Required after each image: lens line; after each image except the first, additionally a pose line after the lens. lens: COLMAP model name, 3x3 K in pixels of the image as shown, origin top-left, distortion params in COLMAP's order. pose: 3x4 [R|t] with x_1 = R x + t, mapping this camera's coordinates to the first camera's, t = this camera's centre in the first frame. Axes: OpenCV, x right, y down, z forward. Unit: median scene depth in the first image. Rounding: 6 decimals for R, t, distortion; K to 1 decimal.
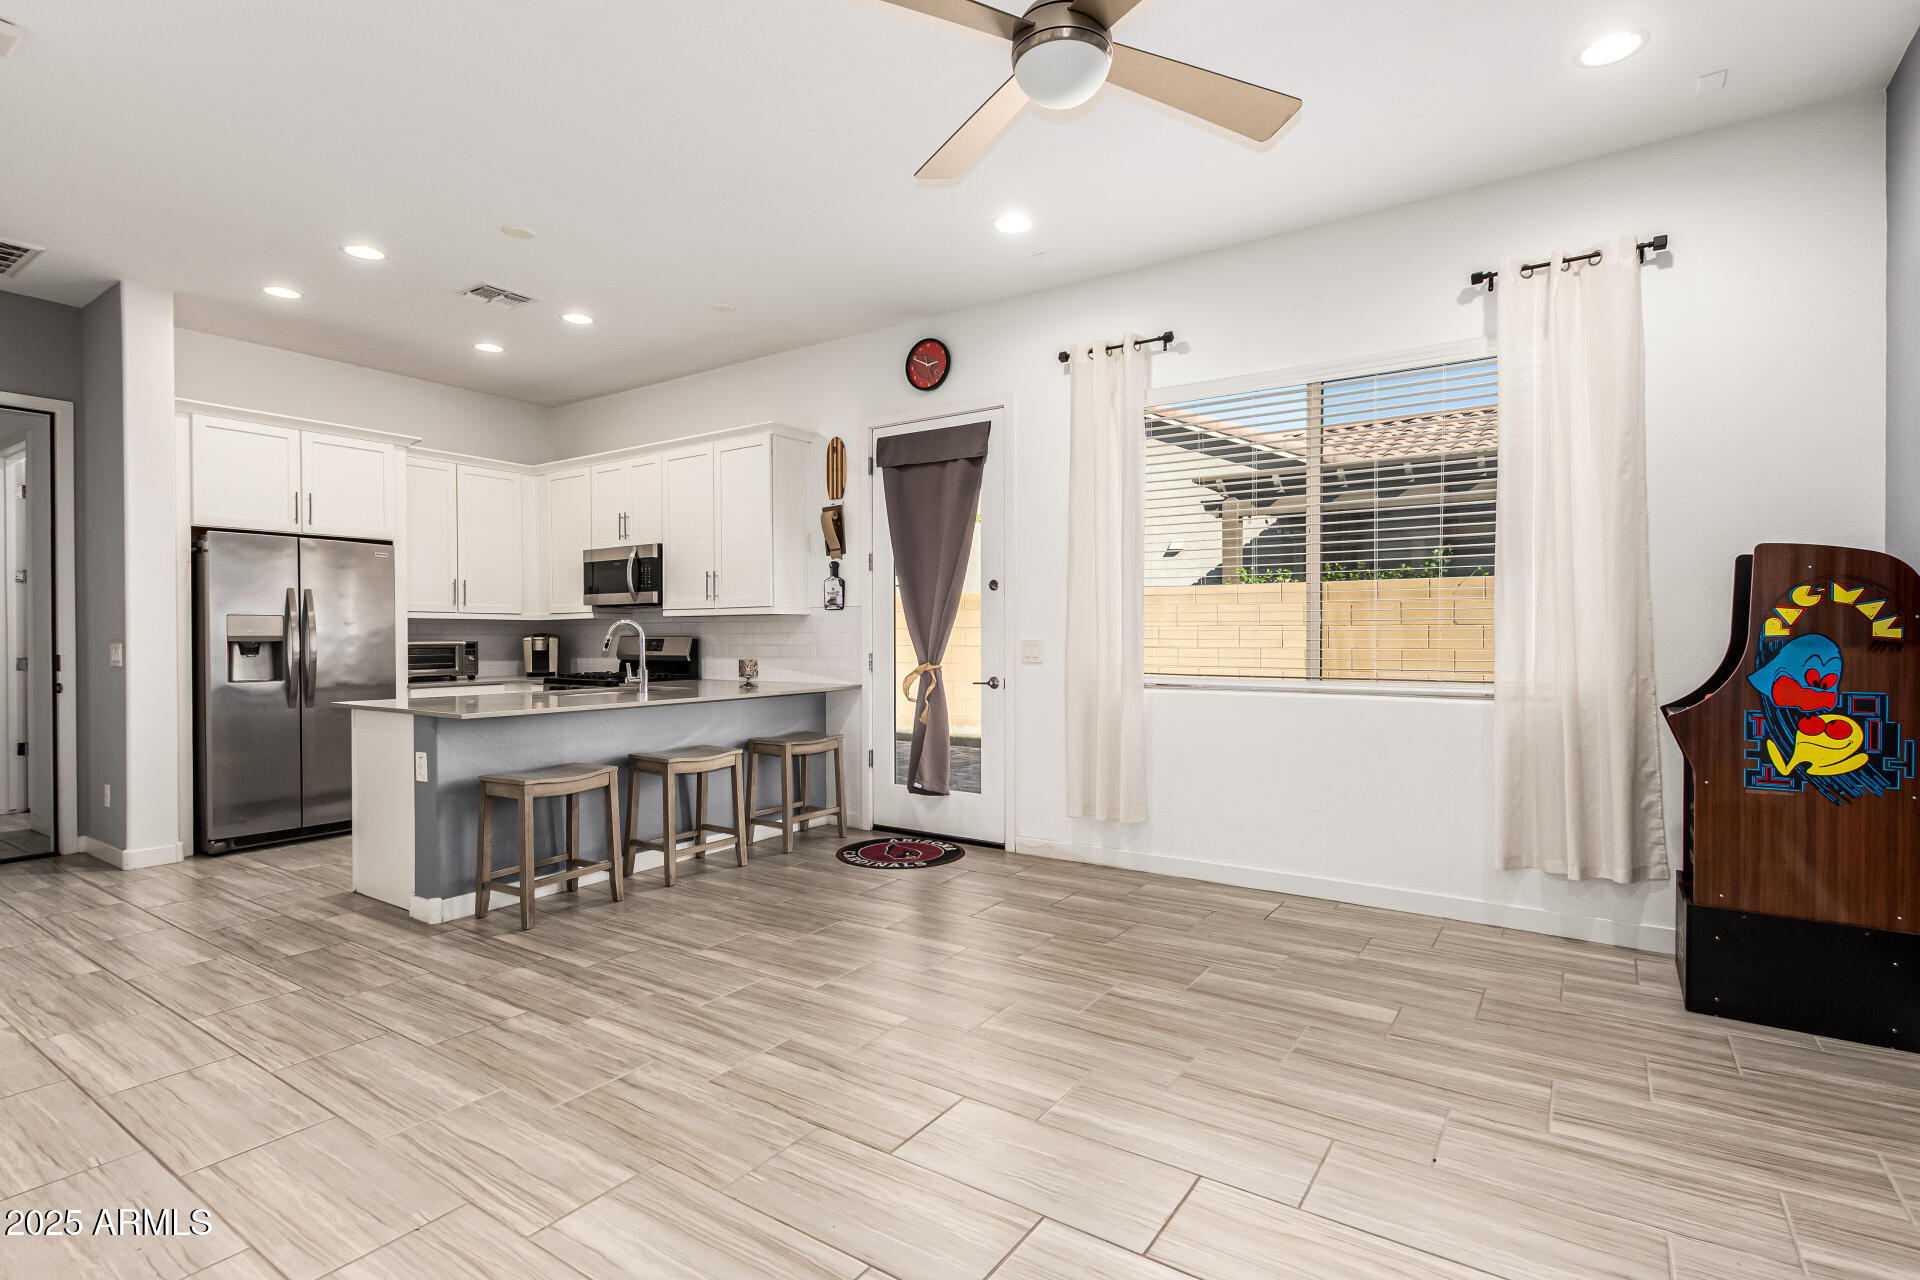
lens RADIAL K [[886.8, 0, 962.8], [0, 886.8, 639.6], [0, 0, 1]] dist [0.011982, -0.004843]
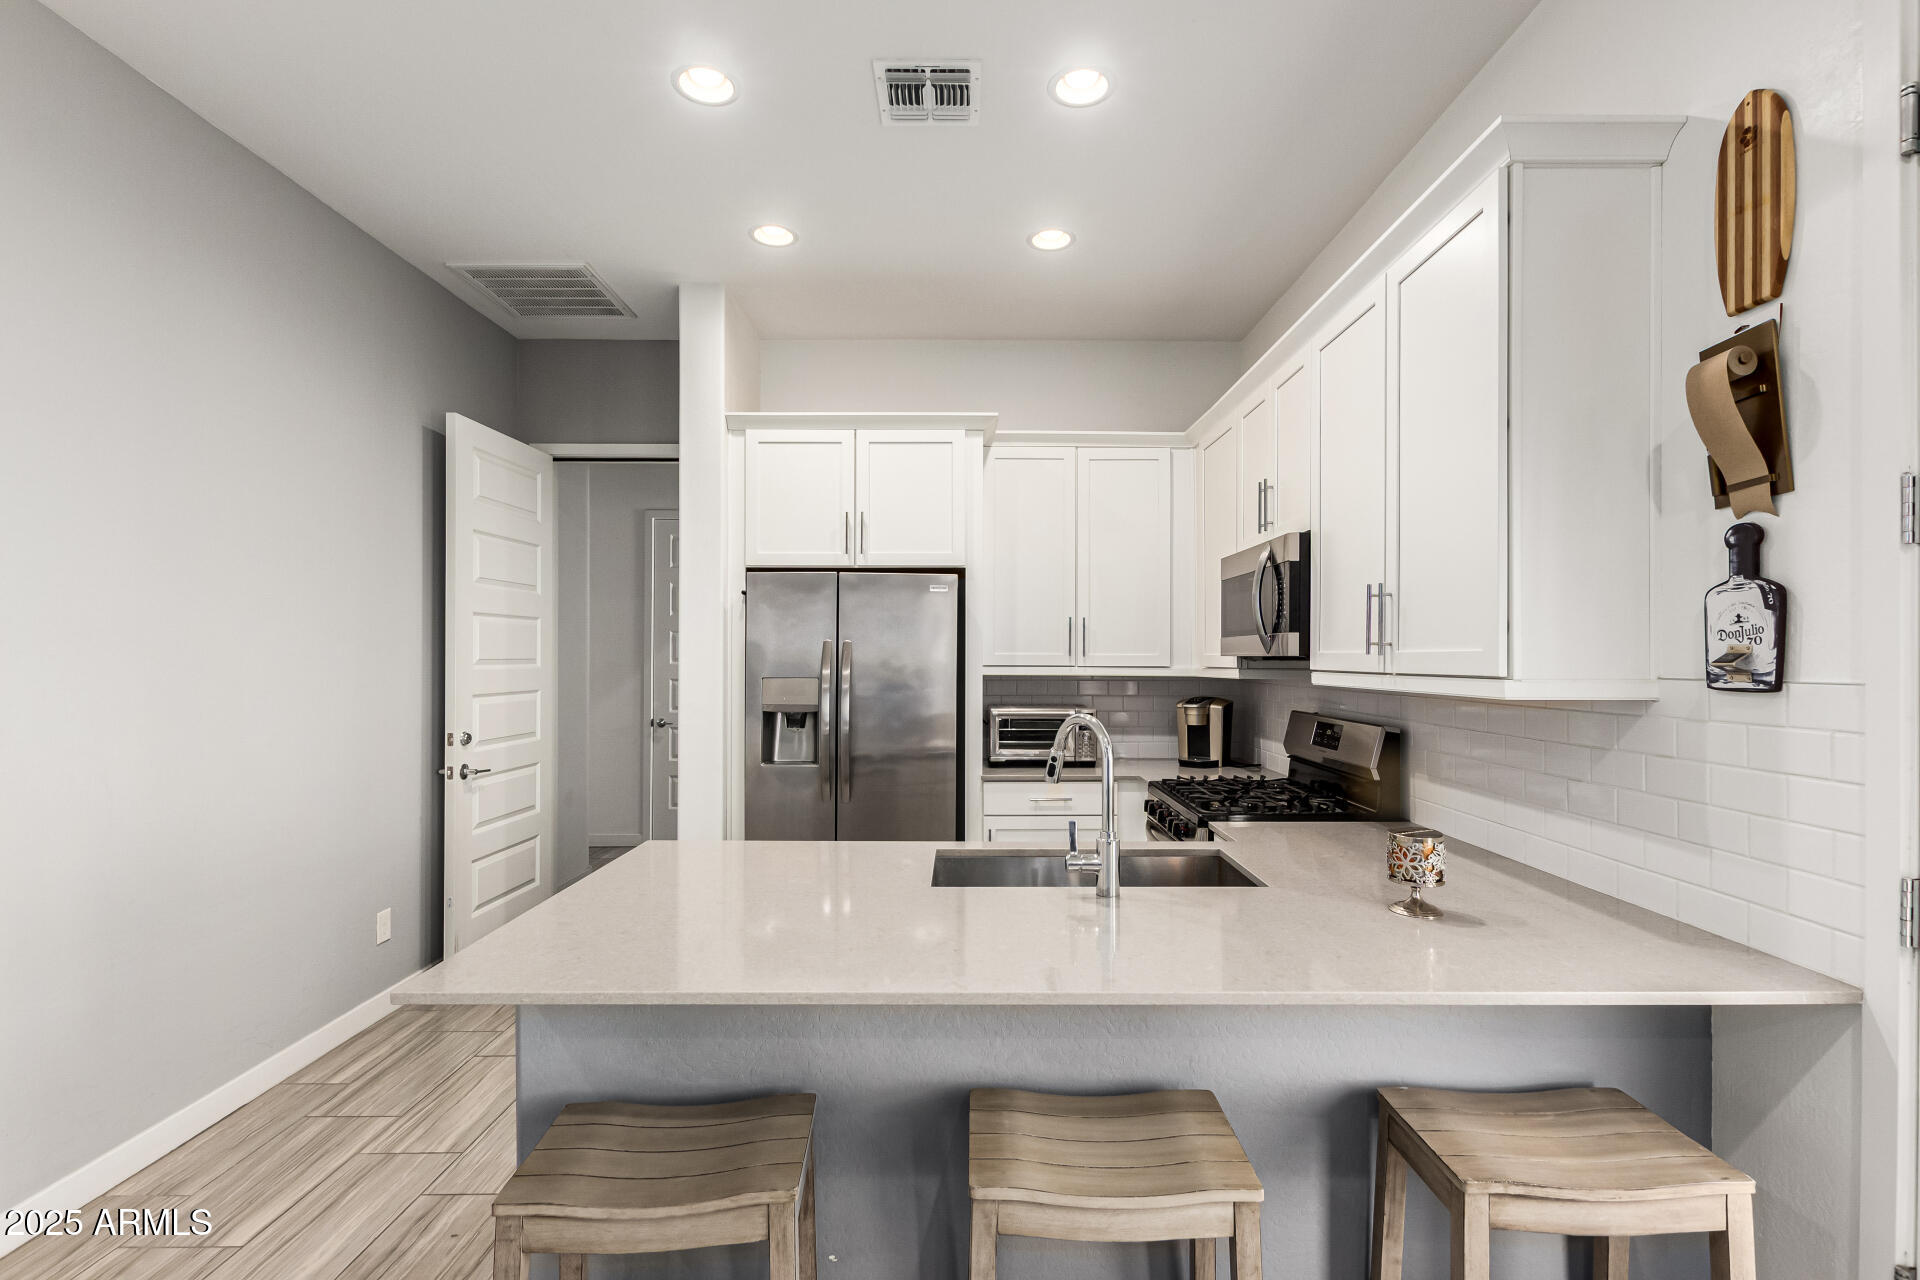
lens RADIAL K [[886.8, 0, 1035.9], [0, 886.8, 653.1], [0, 0, 1]] dist [0.011982, -0.004843]
pose [[0.600100, 0.002981, -0.799919, -0.050023], [-0.007180, 0.999973, -0.001660, -0.043771], [0.799893, 0.006739, 0.600105, 0.638771]]
